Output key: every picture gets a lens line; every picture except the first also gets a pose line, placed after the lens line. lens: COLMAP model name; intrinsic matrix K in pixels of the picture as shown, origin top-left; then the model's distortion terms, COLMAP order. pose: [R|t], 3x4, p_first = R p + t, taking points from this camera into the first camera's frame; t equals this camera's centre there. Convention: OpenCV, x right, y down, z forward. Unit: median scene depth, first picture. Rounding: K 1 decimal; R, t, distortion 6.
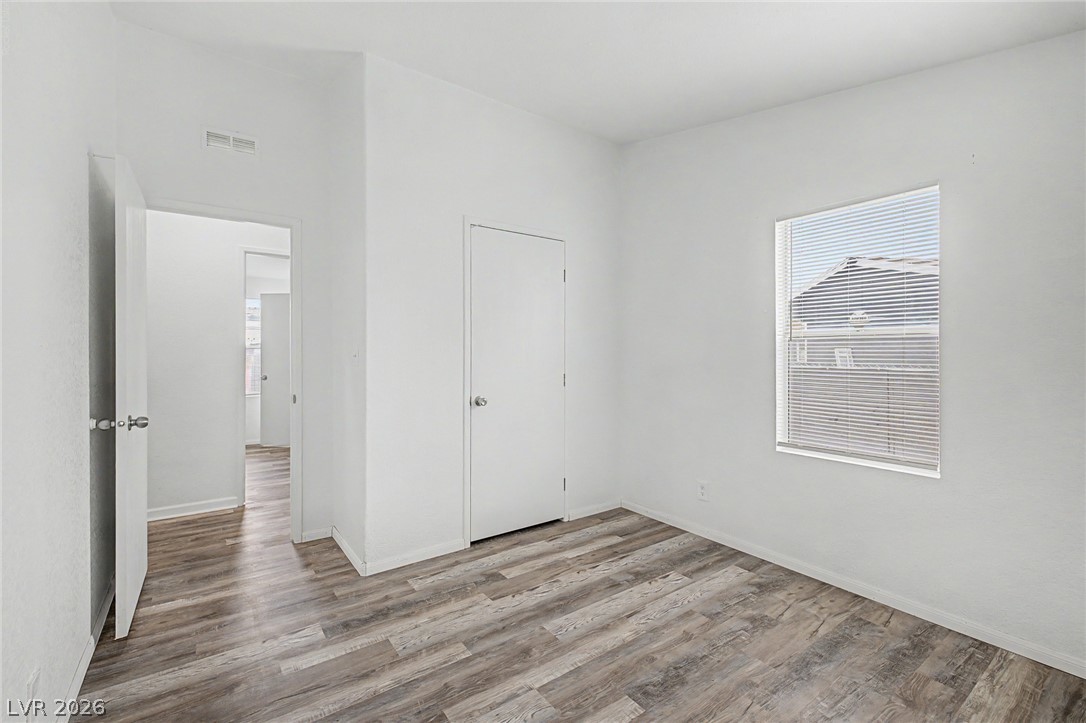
lens RADIAL K [[465.8, 0, 543.5], [0, 465.8, 355.8], [0, 0, 1]] dist [0.003220, 0.000224]
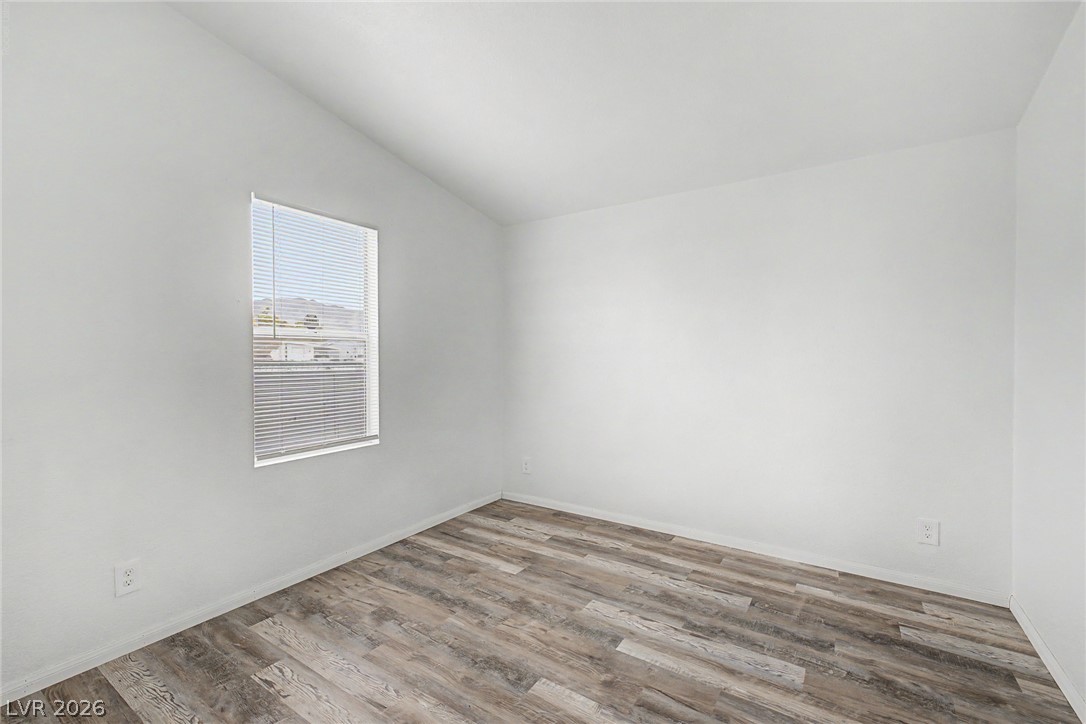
lens RADIAL K [[465.8, 0, 545.0], [0, 465.8, 360.2], [0, 0, 1]] dist [0.003220, 0.000224]
pose [[-0.352701, -0.015451, 0.935609, -0.578491], [0.003880, 0.999831, 0.017974, 0.002258], [-0.935728, 0.009970, -0.352581, 1.003375]]
